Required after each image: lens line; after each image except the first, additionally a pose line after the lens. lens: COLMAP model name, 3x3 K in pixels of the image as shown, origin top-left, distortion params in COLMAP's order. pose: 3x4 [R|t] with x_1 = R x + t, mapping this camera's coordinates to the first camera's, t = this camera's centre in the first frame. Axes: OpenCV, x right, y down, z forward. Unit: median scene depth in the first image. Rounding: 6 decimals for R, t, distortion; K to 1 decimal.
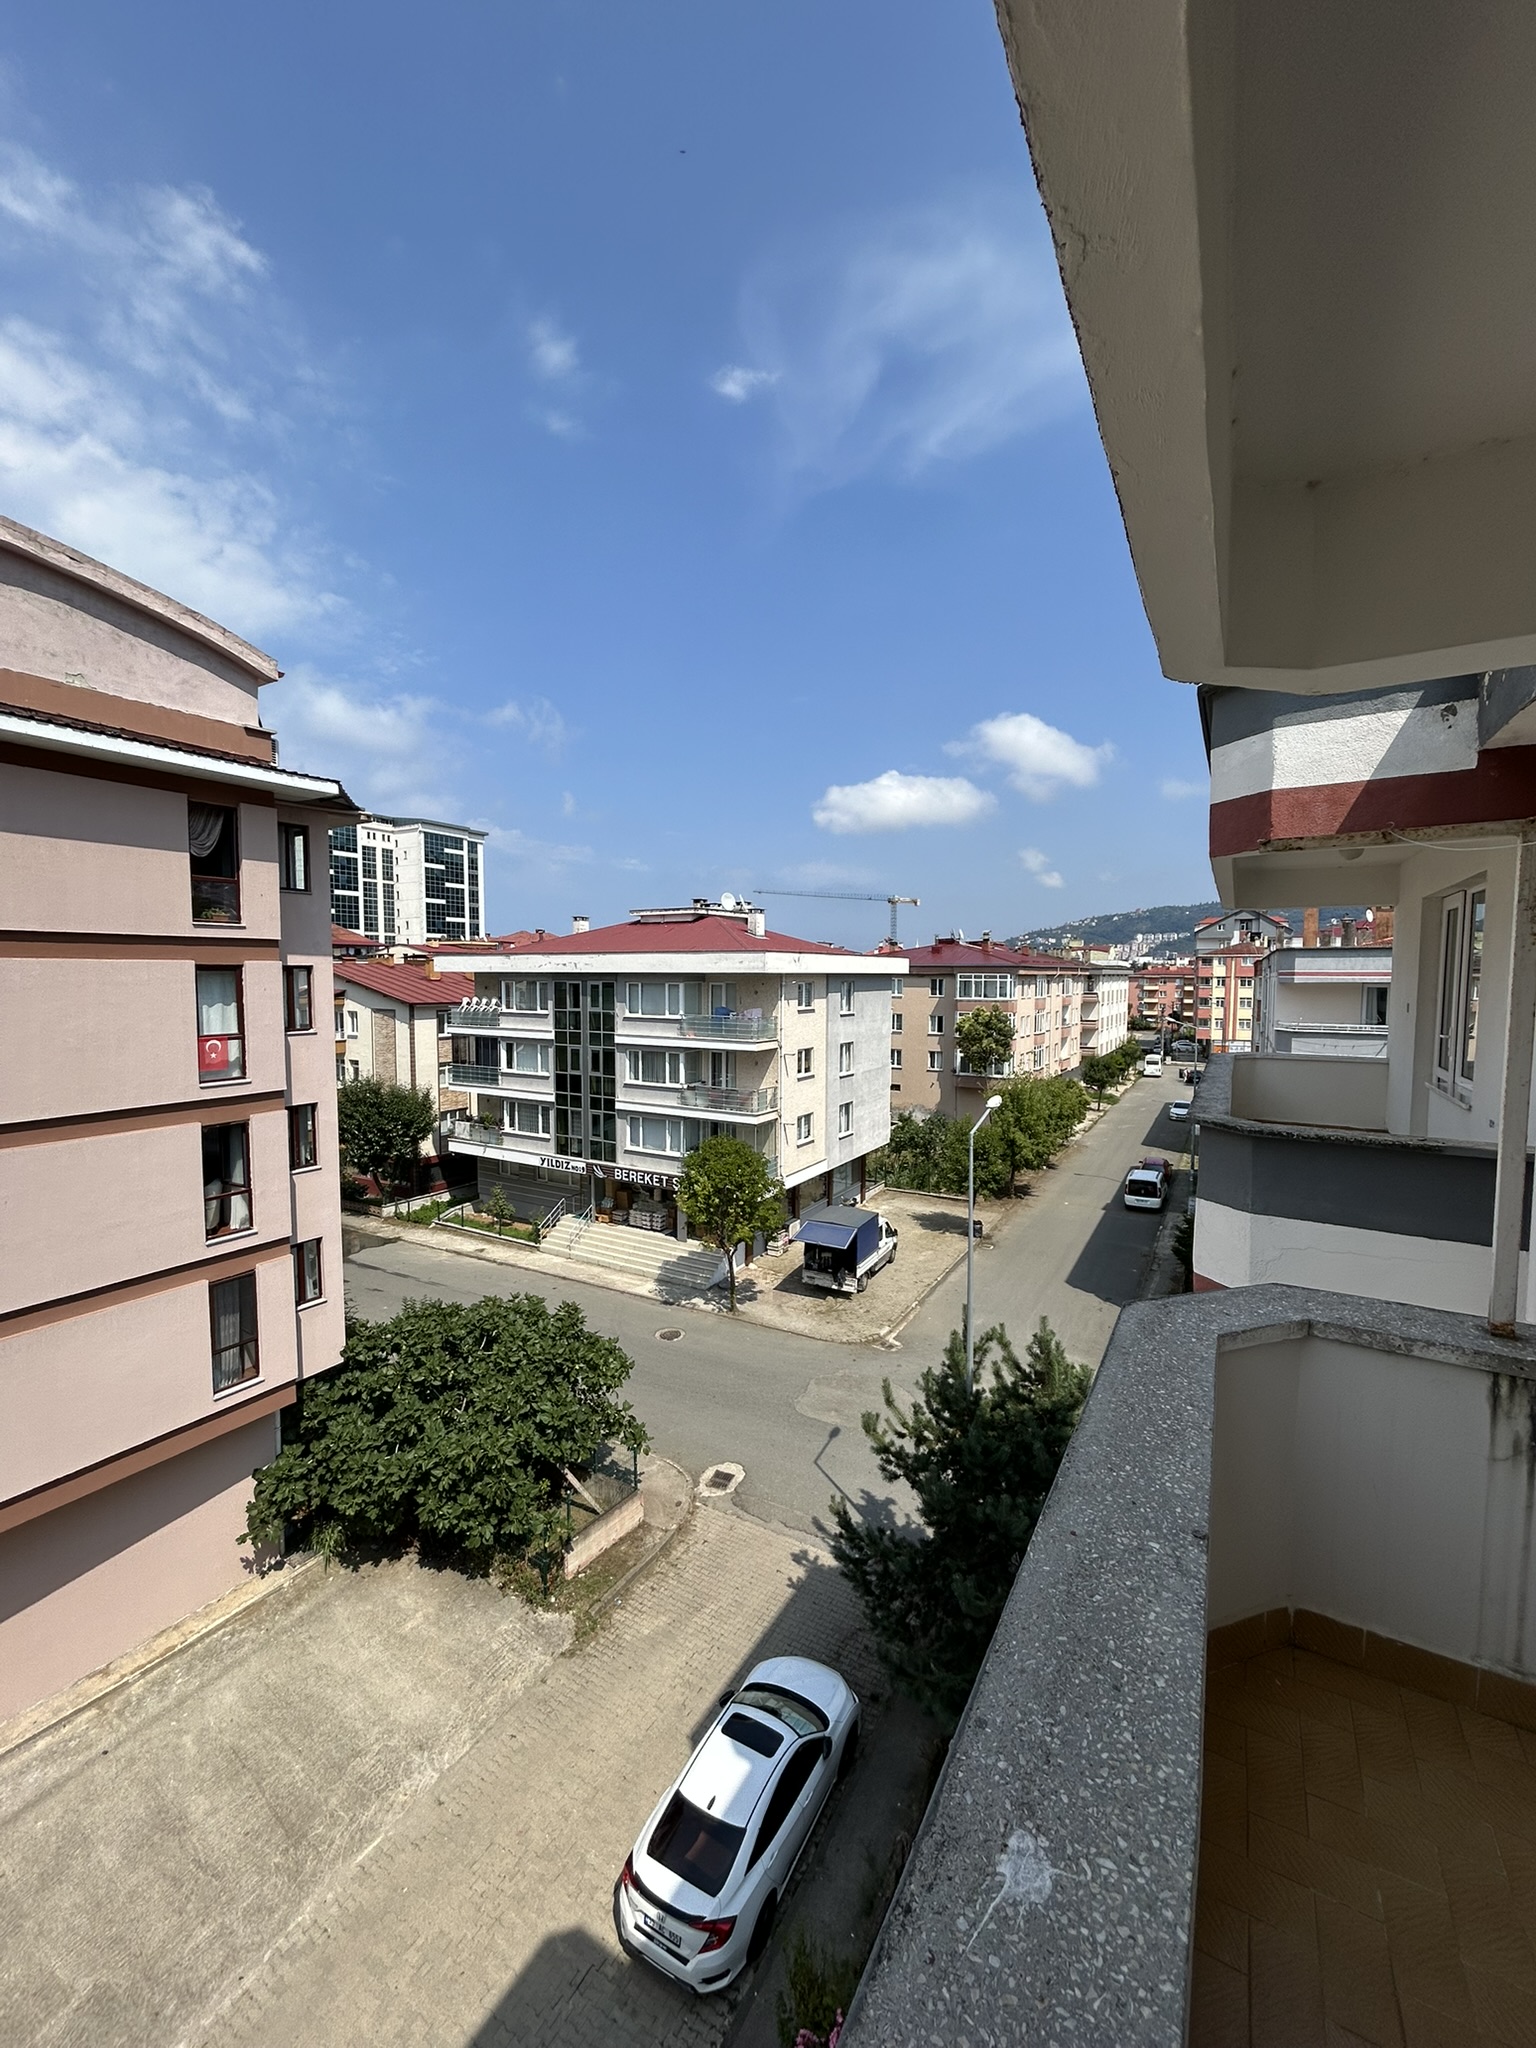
lens RADIAL K [[828.1, 0, 764.4], [0, 828.1, 1023.2], [0, 0, 1]] dist [0.002107, 0.000587]
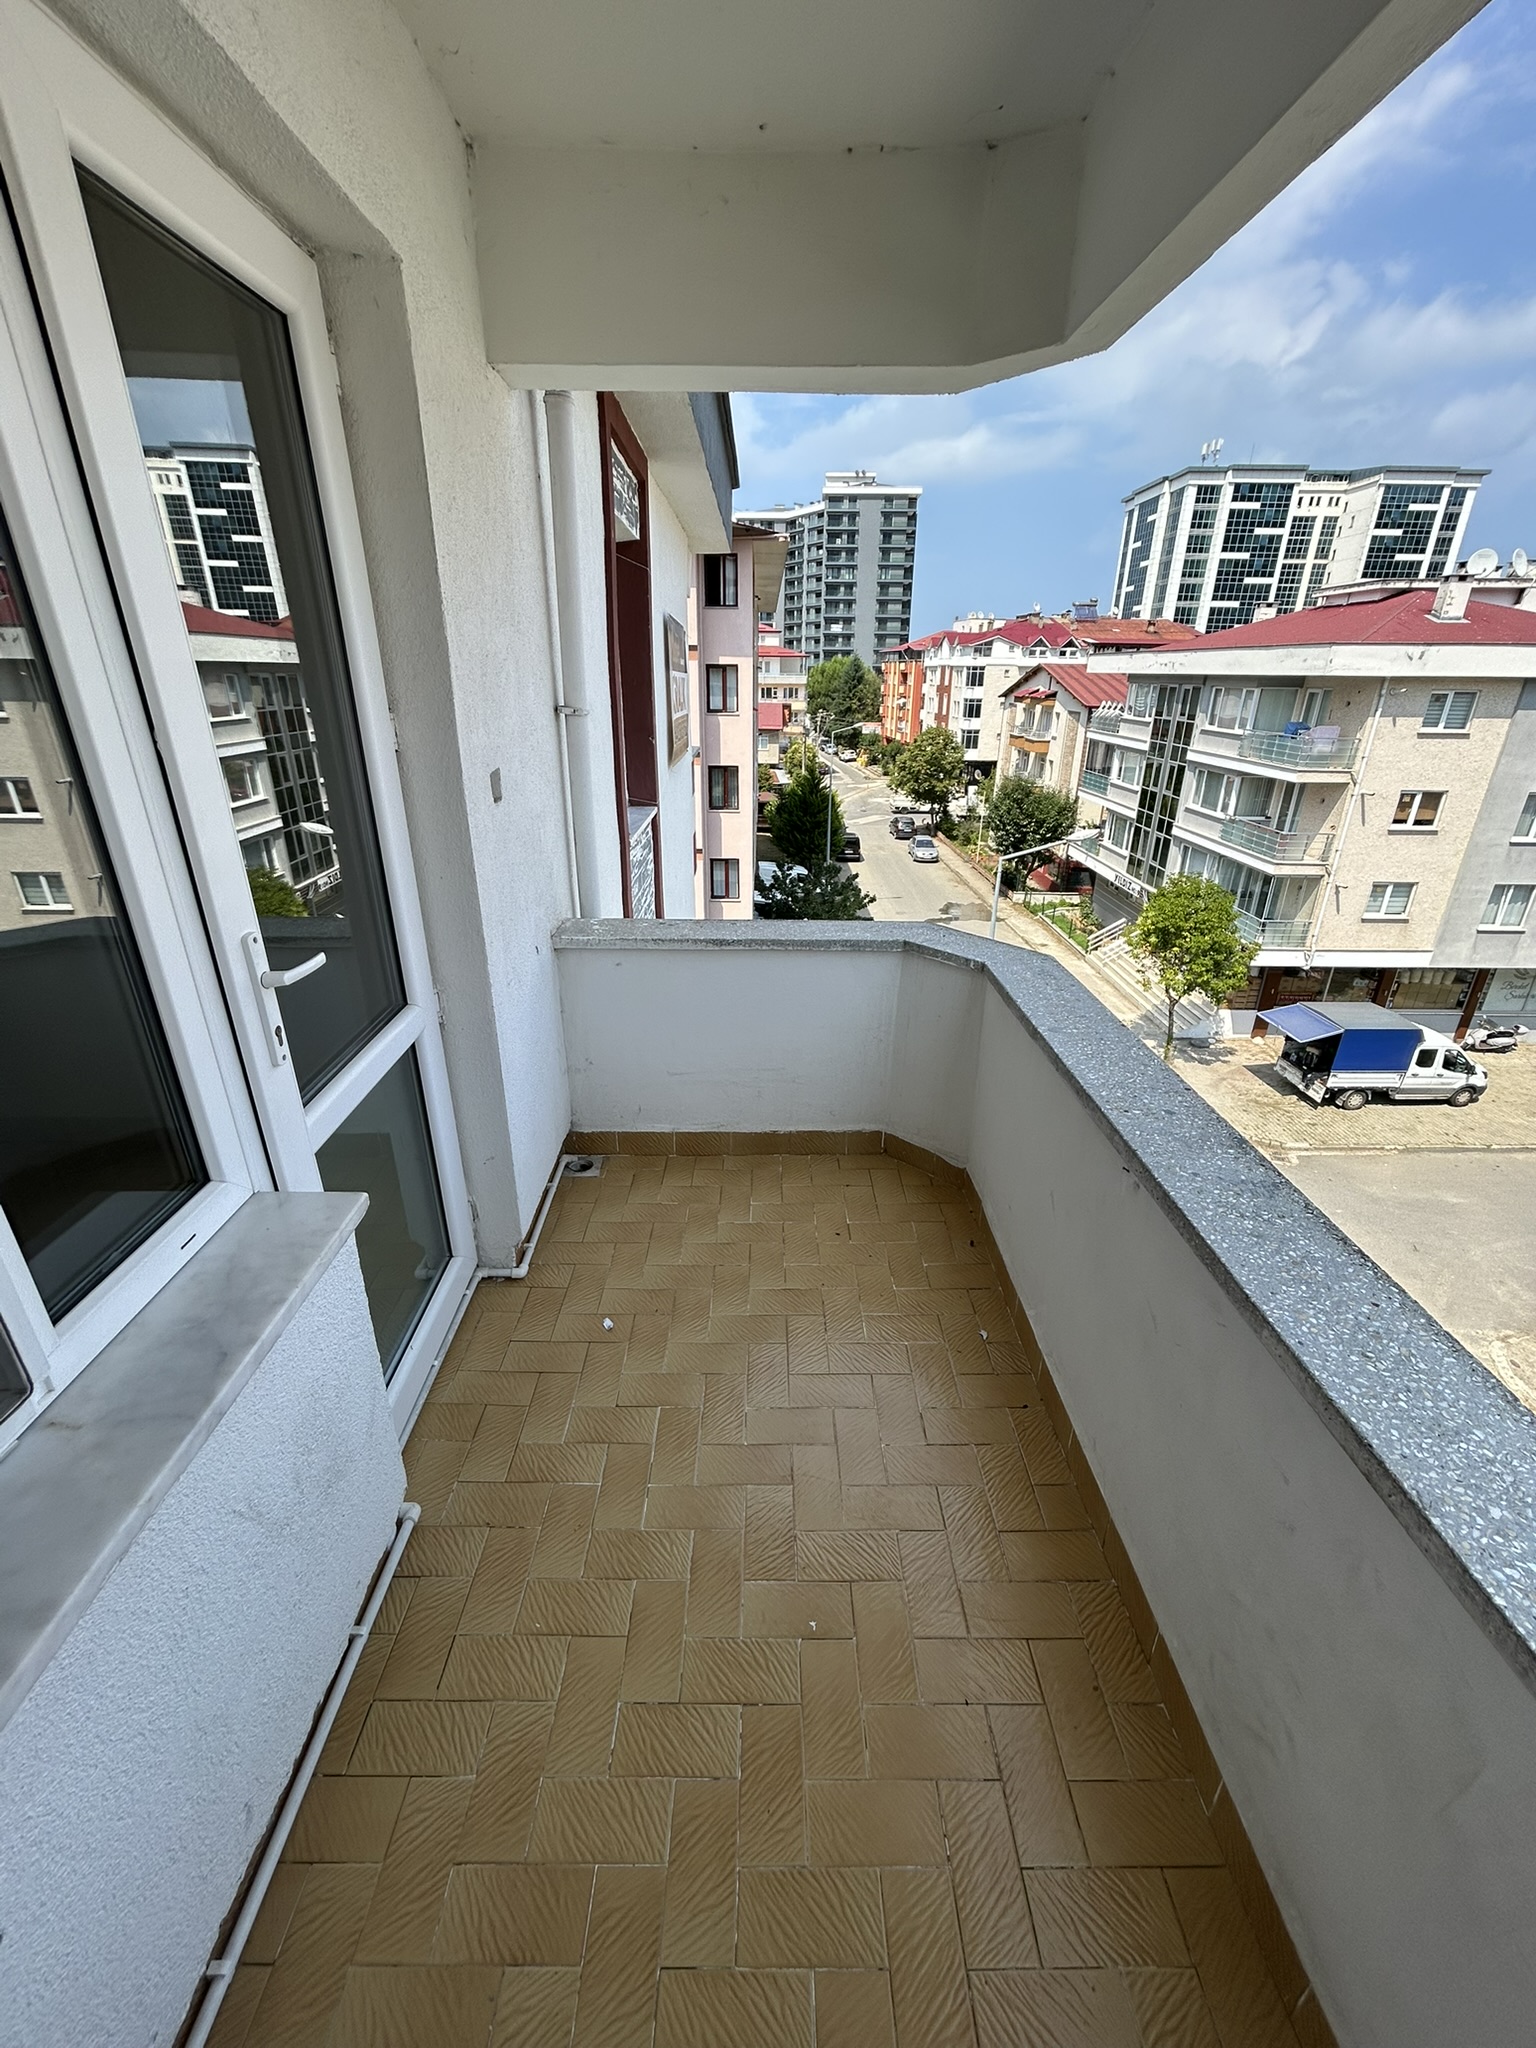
lens RADIAL K [[827.9, 0, 767.7], [0, 827.9, 1027.2], [0, 0, 1]] dist [-0.019190, 0.014054]
pose [[0.514243, 0.343037, -0.786054, 0.367220], [-0.060208, 0.928704, 0.365901, -0.005492], [0.855529, -0.140835, 0.498233, 0.119089]]
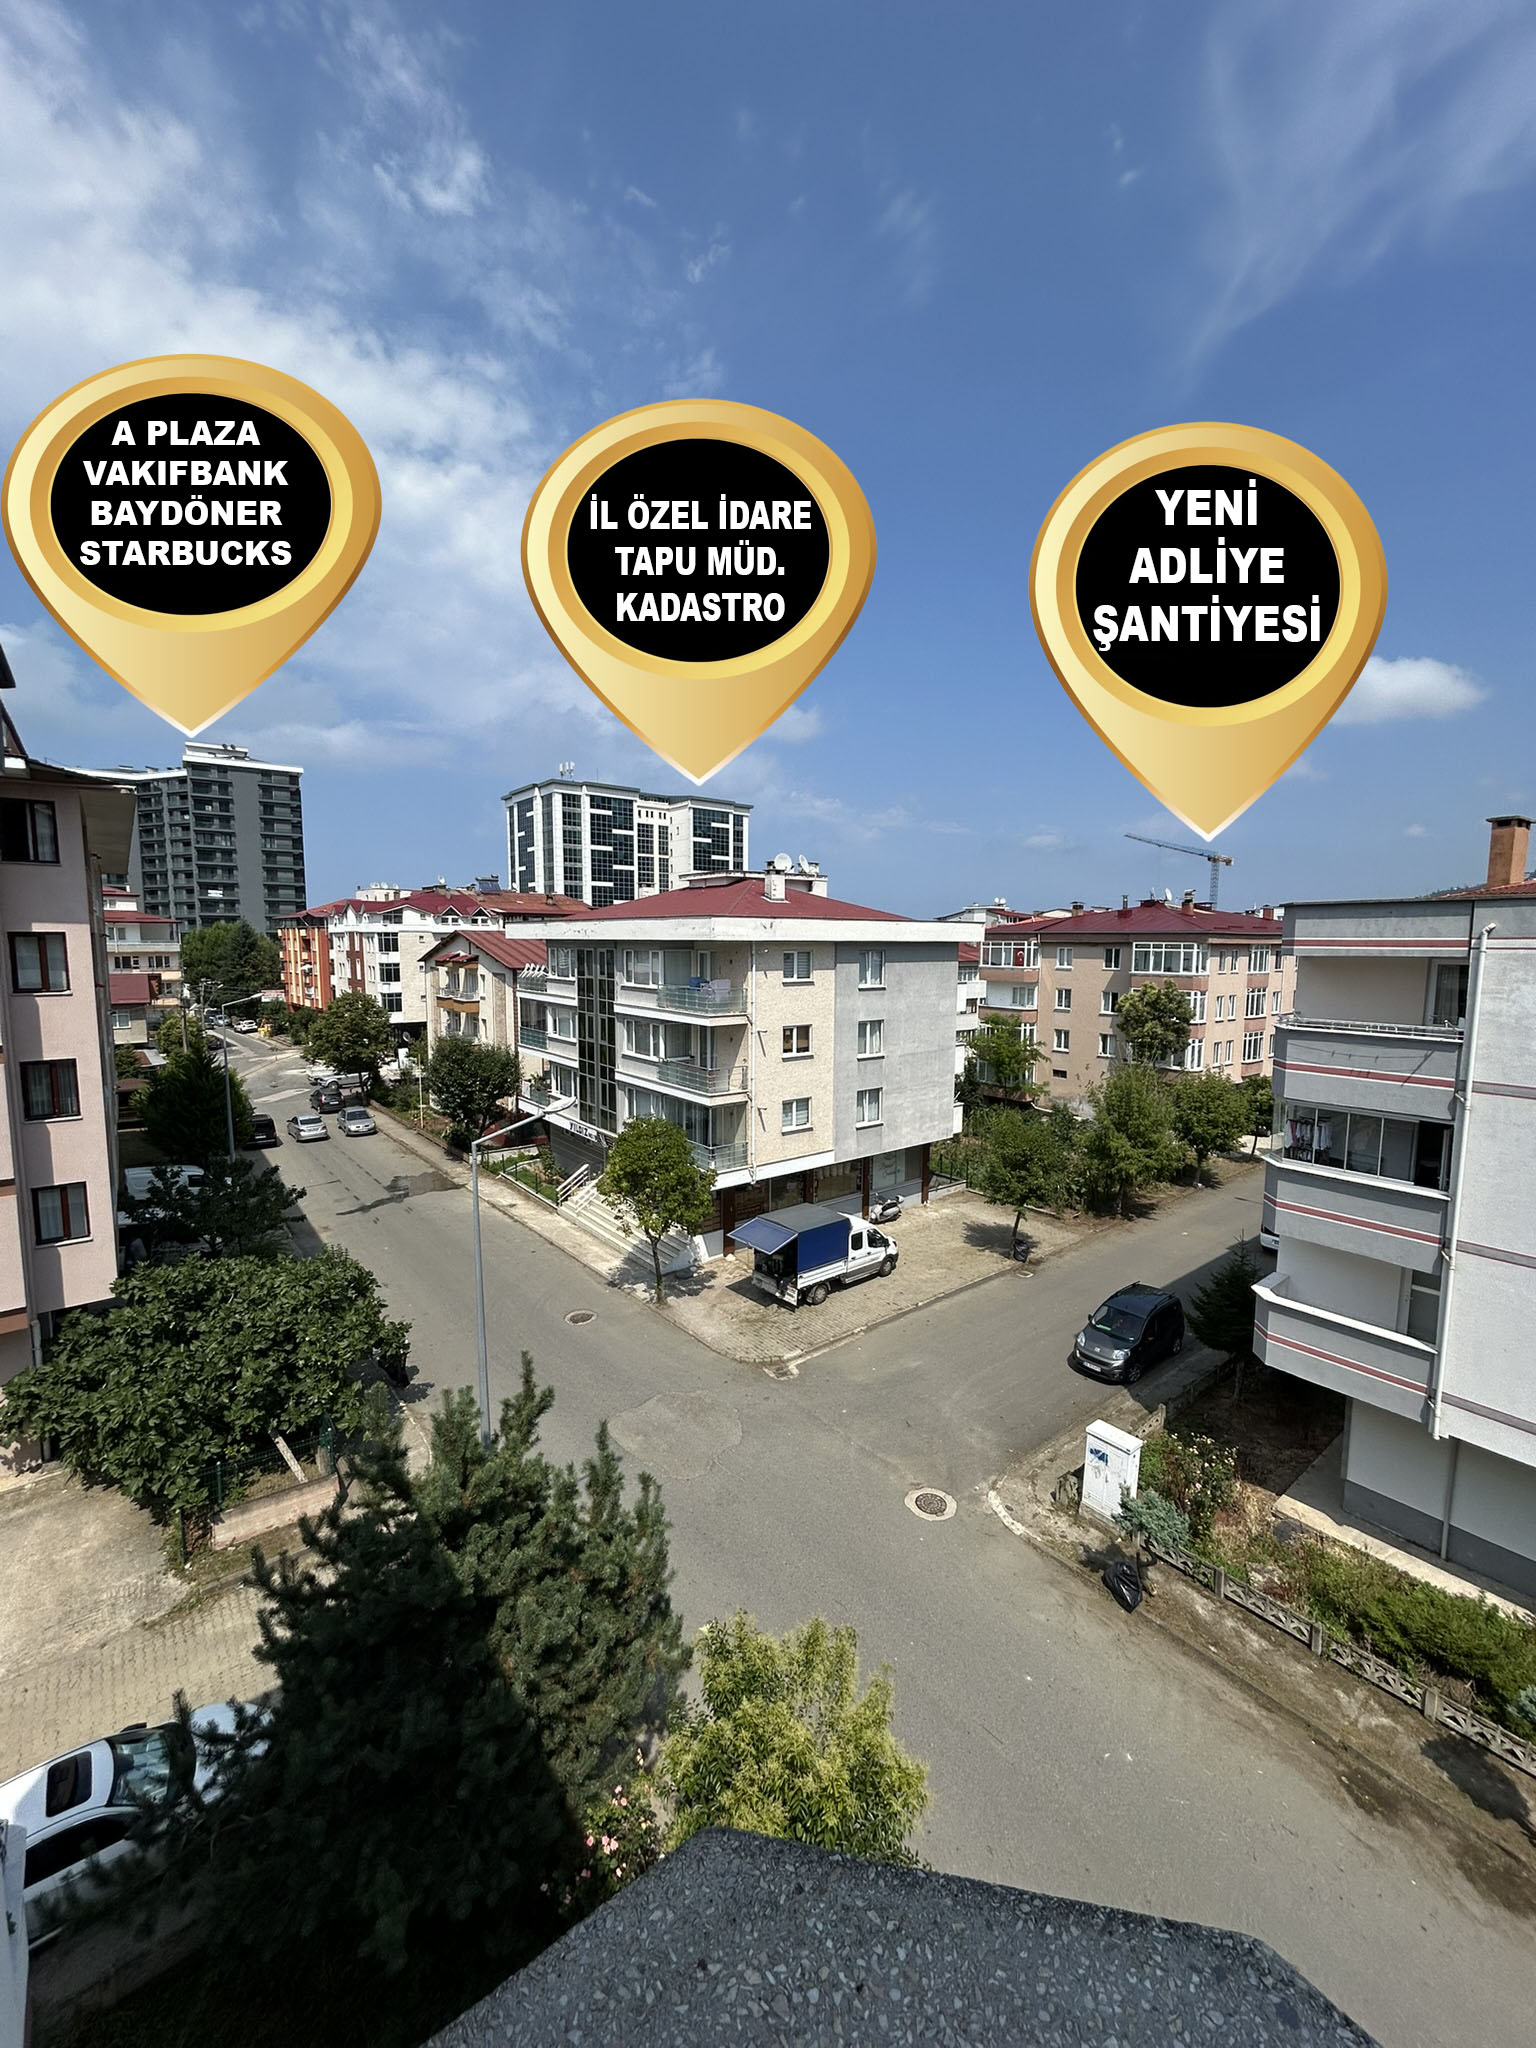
lens RADIAL K [[824.7, 0, 766.5], [0, 824.7, 1023.3], [0, 0, 1]] dist [0.001321, 0.000845]
pose [[0.931651, 0.039132, -0.361241, 0.320783], [-0.025004, 0.998732, 0.043702, -0.009292], [0.362493, -0.031682, 0.931448, 0.150840]]
